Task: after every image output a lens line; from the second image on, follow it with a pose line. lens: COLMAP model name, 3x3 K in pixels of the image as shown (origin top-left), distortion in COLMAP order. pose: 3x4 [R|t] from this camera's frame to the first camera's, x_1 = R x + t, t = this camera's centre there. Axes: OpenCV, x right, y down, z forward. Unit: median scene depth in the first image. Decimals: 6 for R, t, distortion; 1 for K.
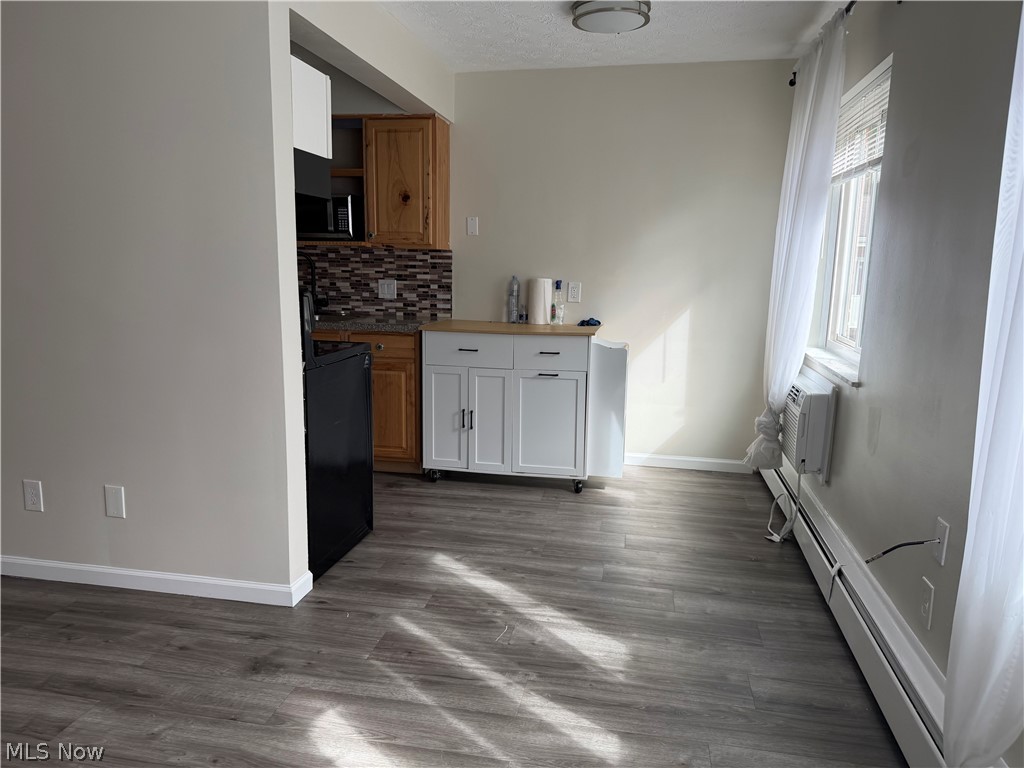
lens RADIAL K [[711.1, 0, 494.0], [0, 711.1, 390.8], [0, 0, 1]] dist [0.041897, -0.044208]
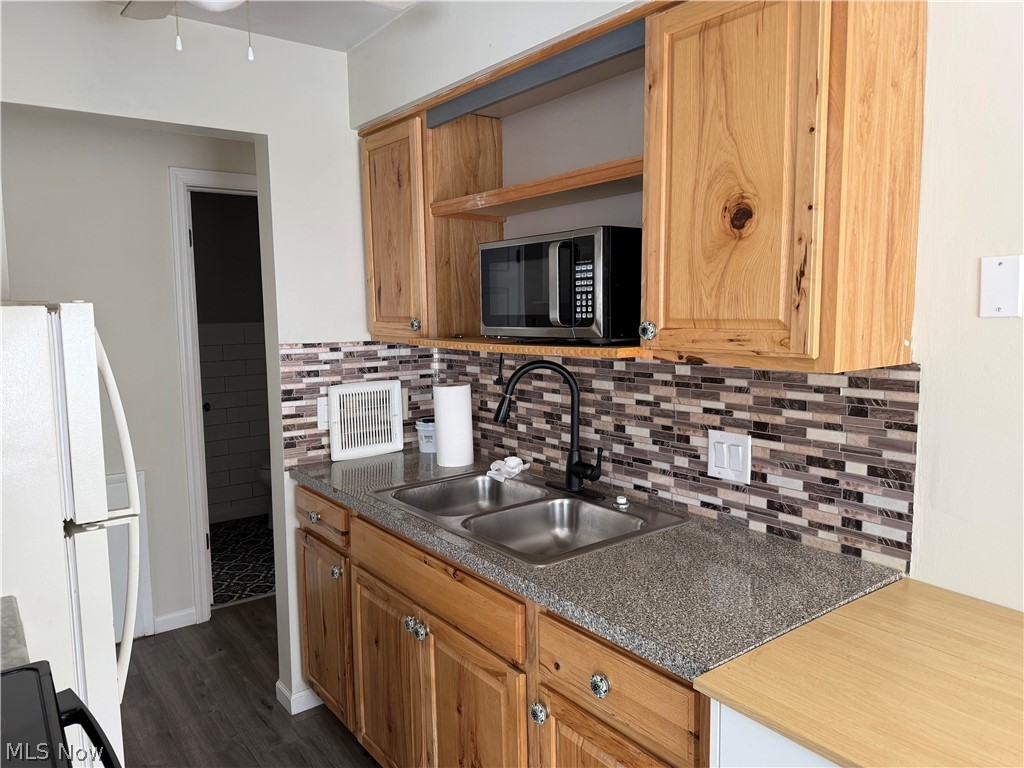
lens RADIAL K [[711.1, 0, 494.0], [0, 711.1, 390.8], [0, 0, 1]] dist [0.041897, -0.044208]
pose [[0.741045, 0.045379, -0.669920, 0.013671], [-0.086256, 0.995881, -0.027955, -0.157552], [0.665892, 0.078500, 0.741907, 0.629844]]
